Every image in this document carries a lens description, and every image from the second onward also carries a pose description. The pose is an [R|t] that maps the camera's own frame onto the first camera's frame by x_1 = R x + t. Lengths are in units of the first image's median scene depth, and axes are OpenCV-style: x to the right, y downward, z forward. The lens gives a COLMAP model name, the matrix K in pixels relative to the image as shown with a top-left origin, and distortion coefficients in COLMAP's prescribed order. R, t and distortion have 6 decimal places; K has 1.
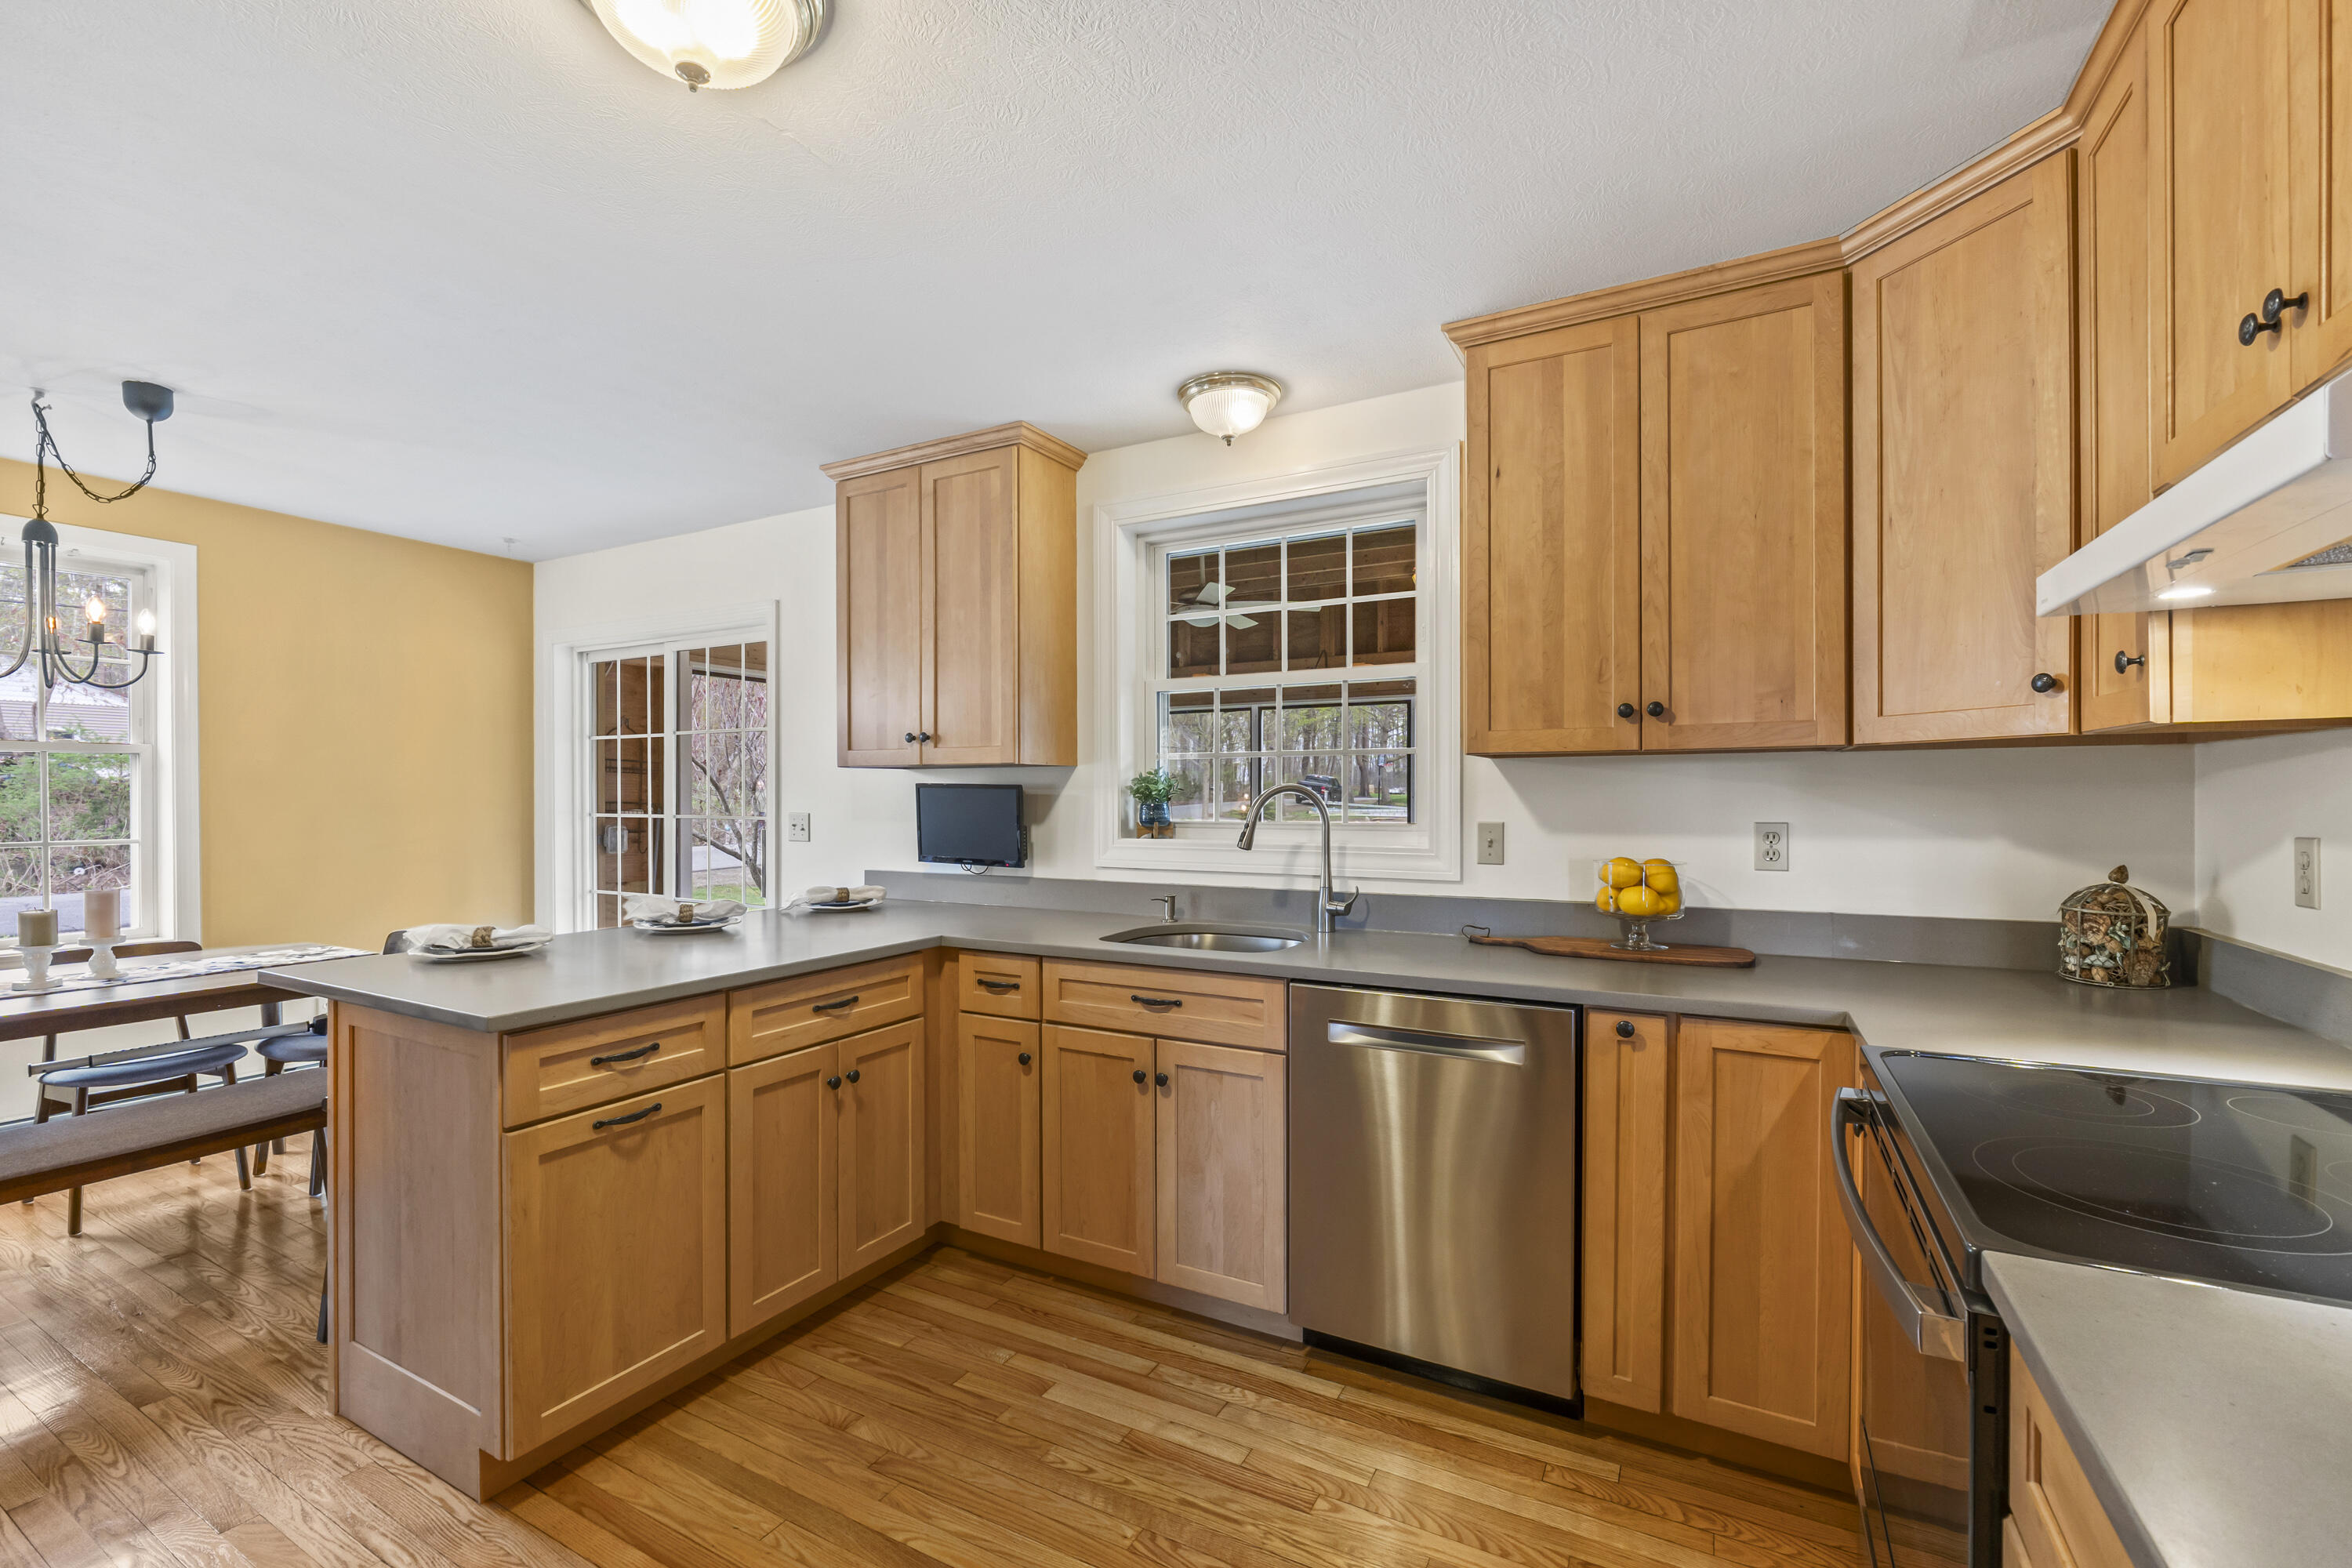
lens RADIAL K [[999.8, 0, 1172.1], [0, 999.8, 800.3], [0, 0, 1]] dist [-0.002044, -0.000355]
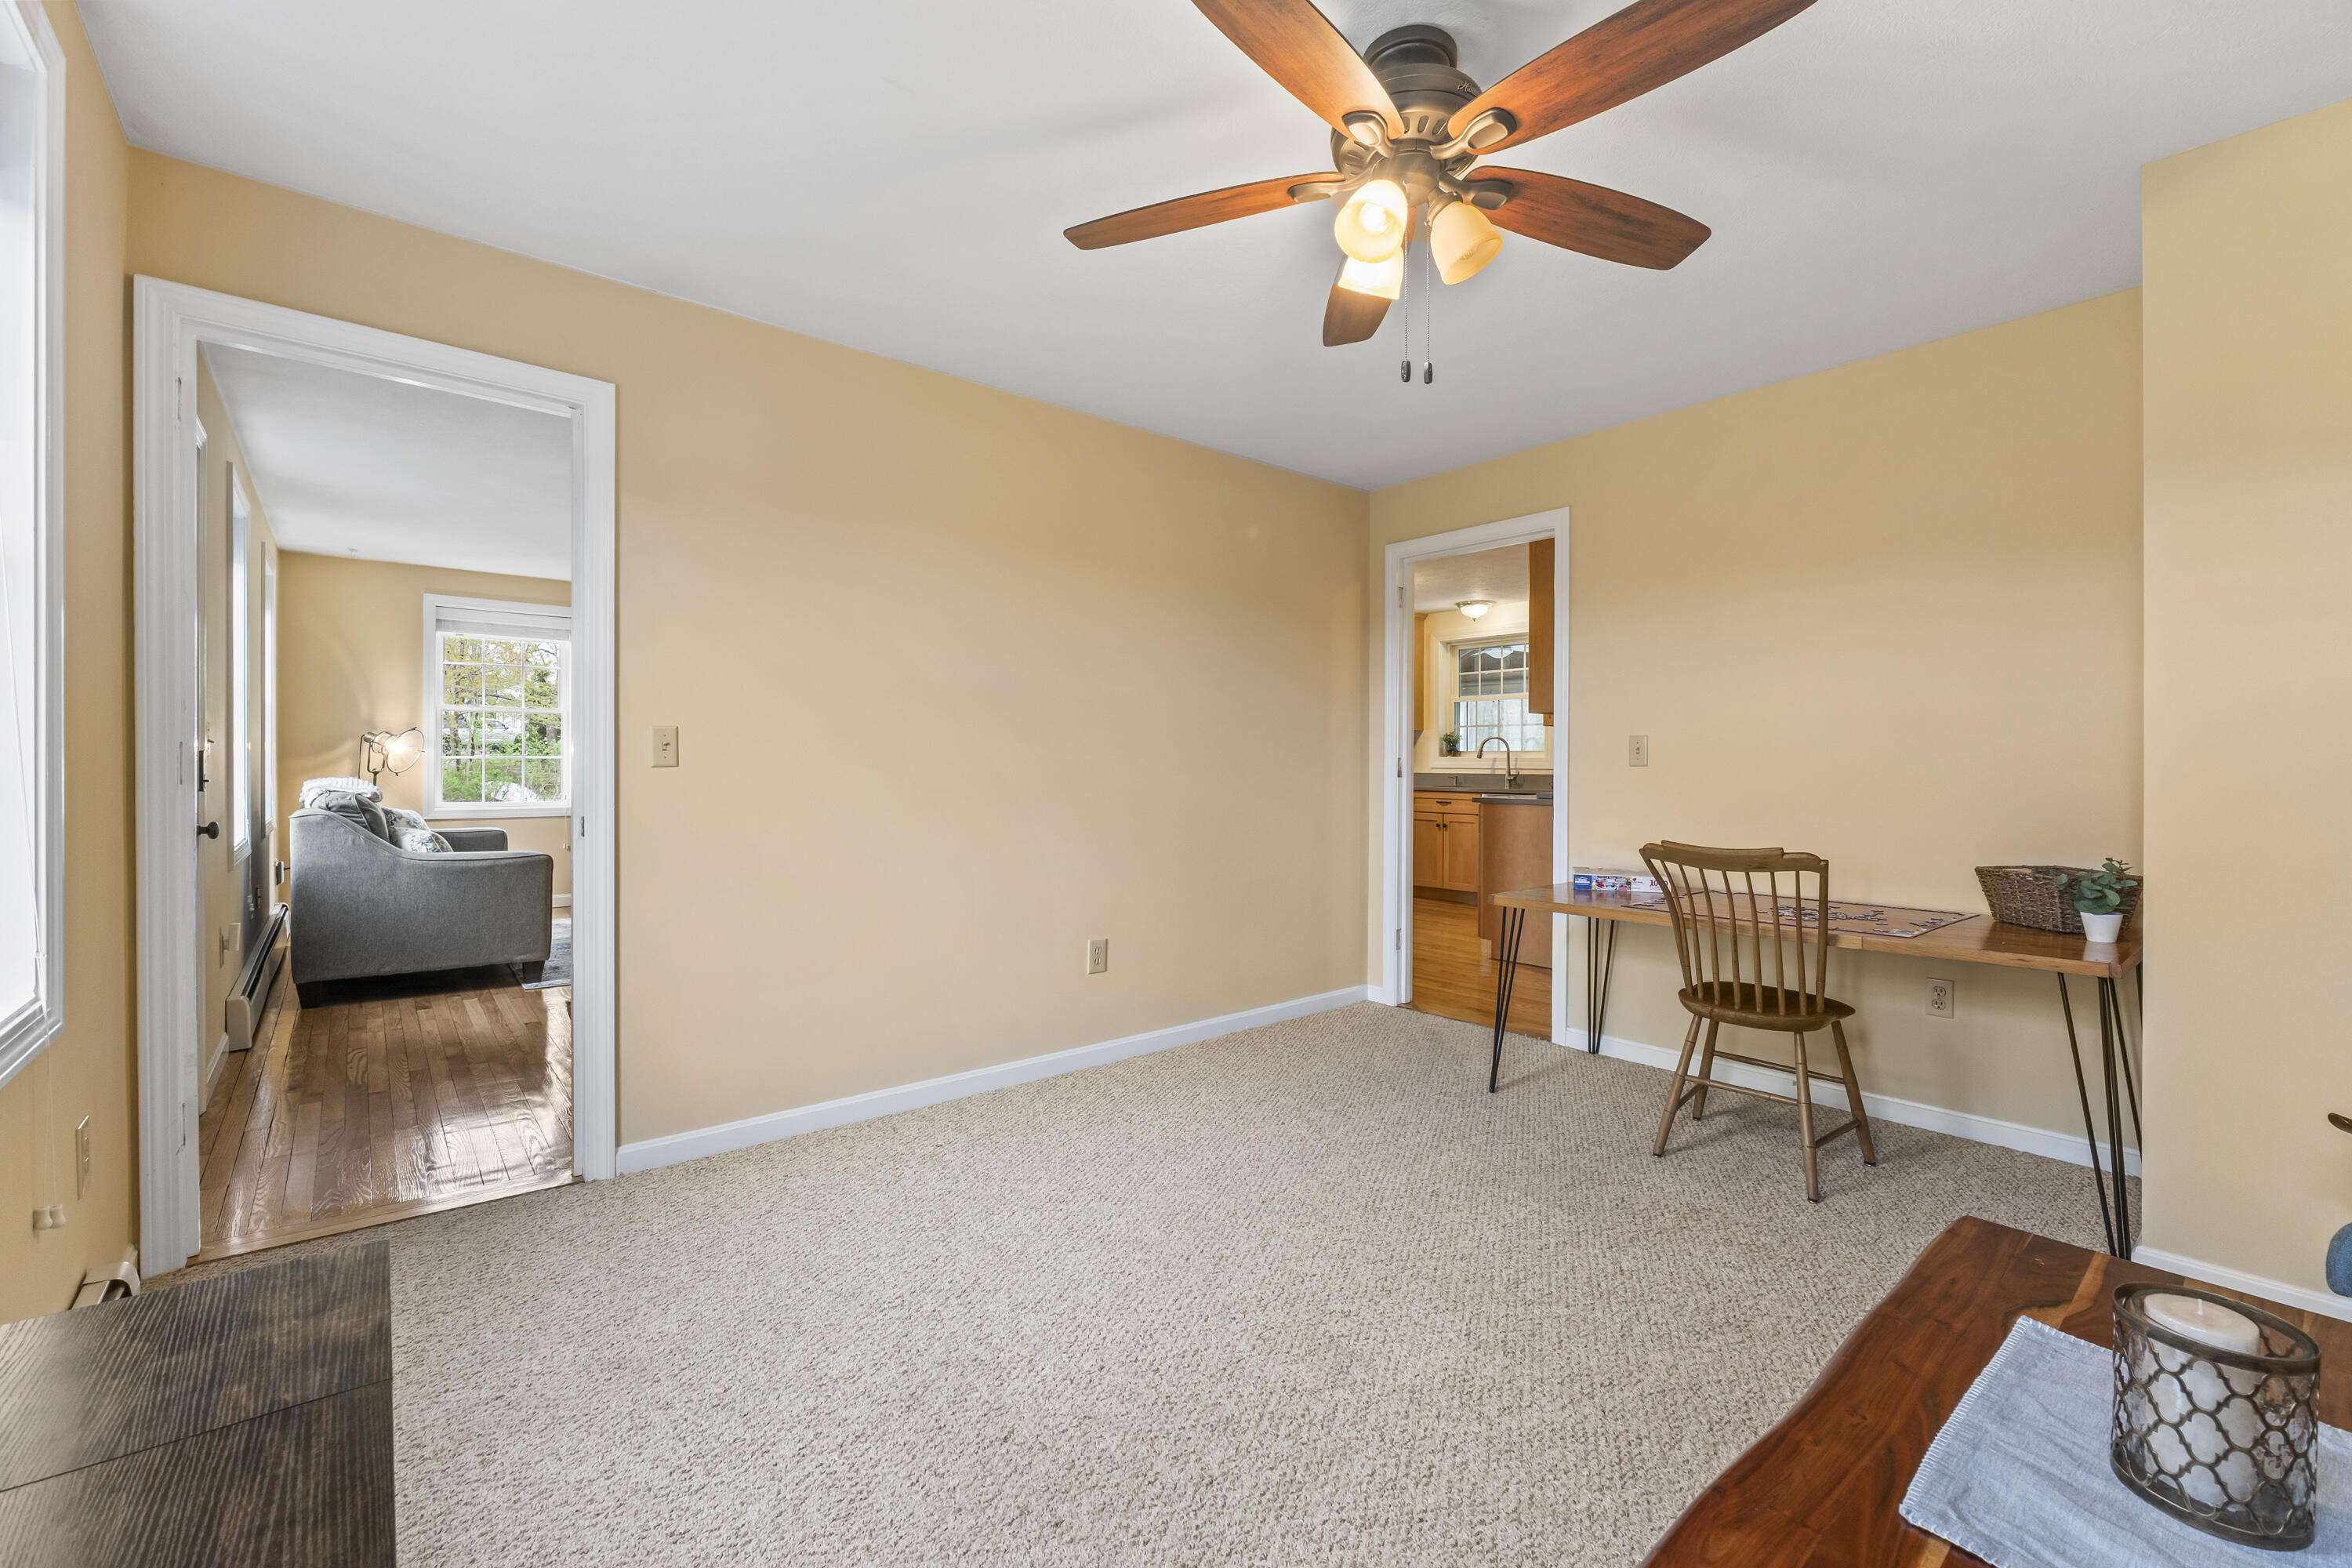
lens RADIAL K [[988.8, 0, 1176.0], [0, 988.8, 767.5], [0, 0, 1]] dist [0.000228, -0.000074]
pose [[0.932357, 0.006261, -0.361485, 0.352047], [-0.005796, 0.999980, 0.002370, 0.086973], [0.361493, -0.000115, 0.932375, -2.447267]]
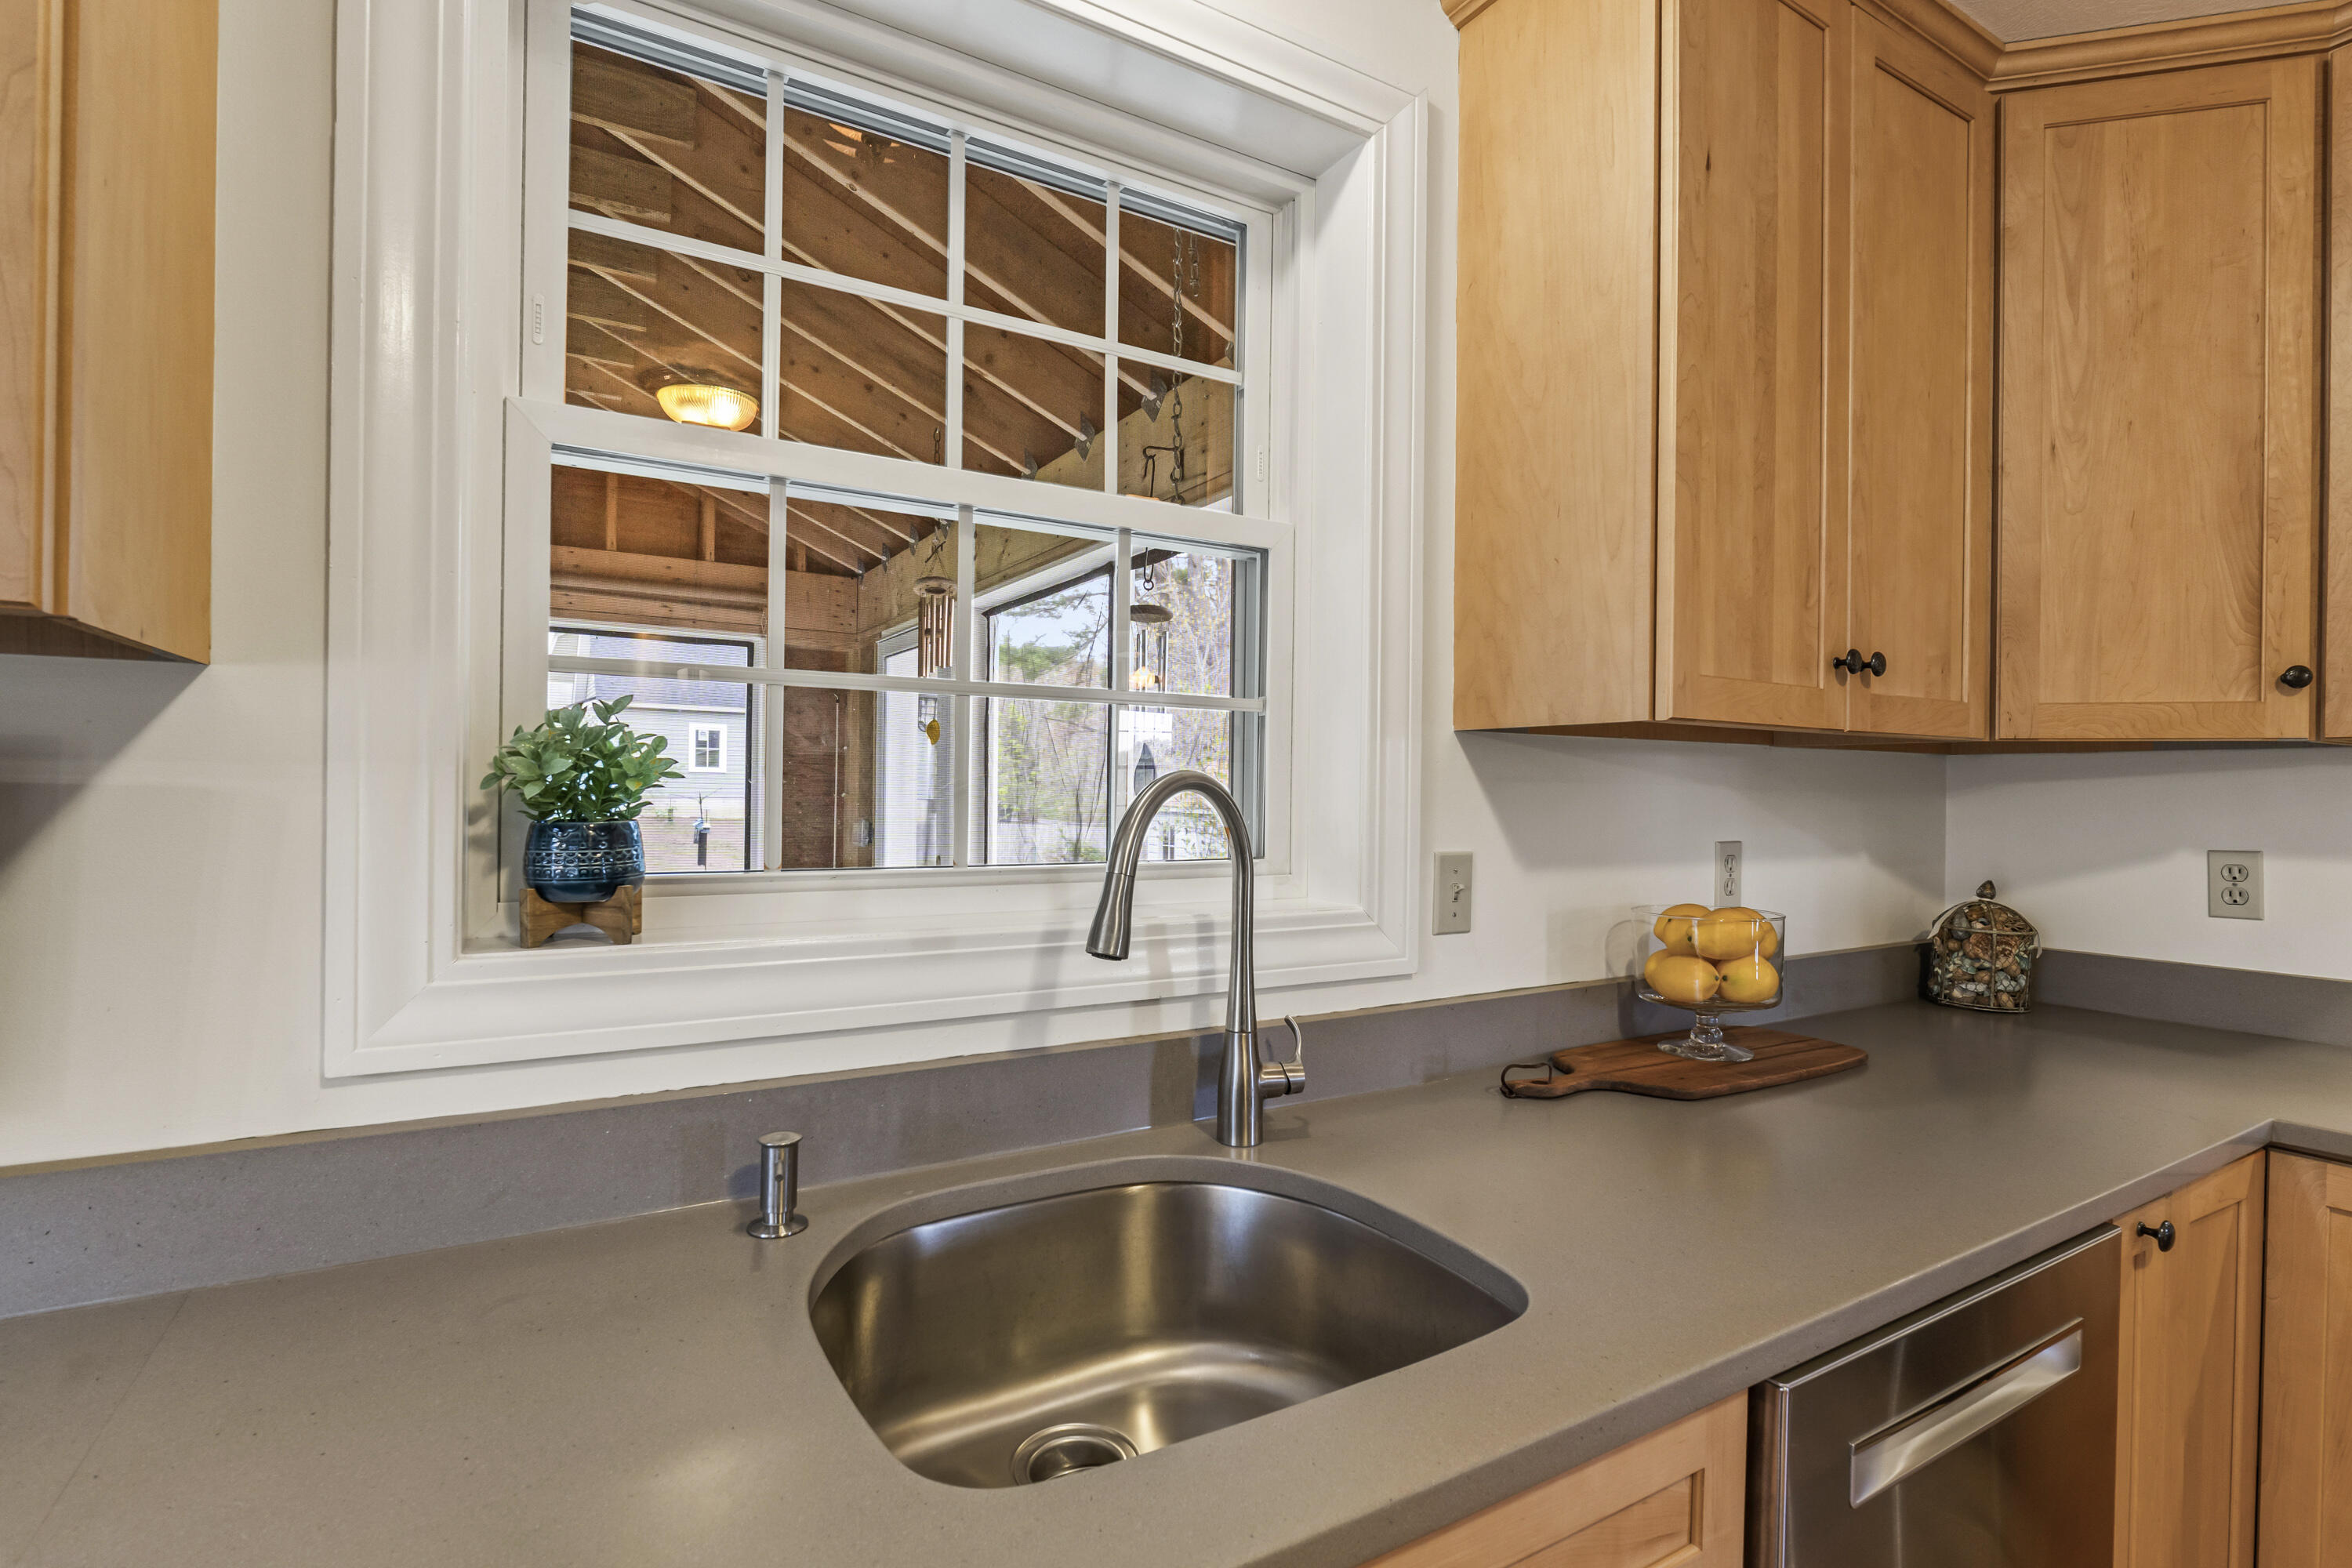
lens RADIAL K [[1091.7, 0, 1166.2], [0, 1091.7, 795.2], [0, 0, 1]] dist [-0.005053, -0.000574]
pose [[0.512809, 0.004053, 0.858493, -0.284930], [-0.007165, 0.999974, -0.000441, -0.008123], [-0.858473, -0.005924, 0.512824, 0.966906]]
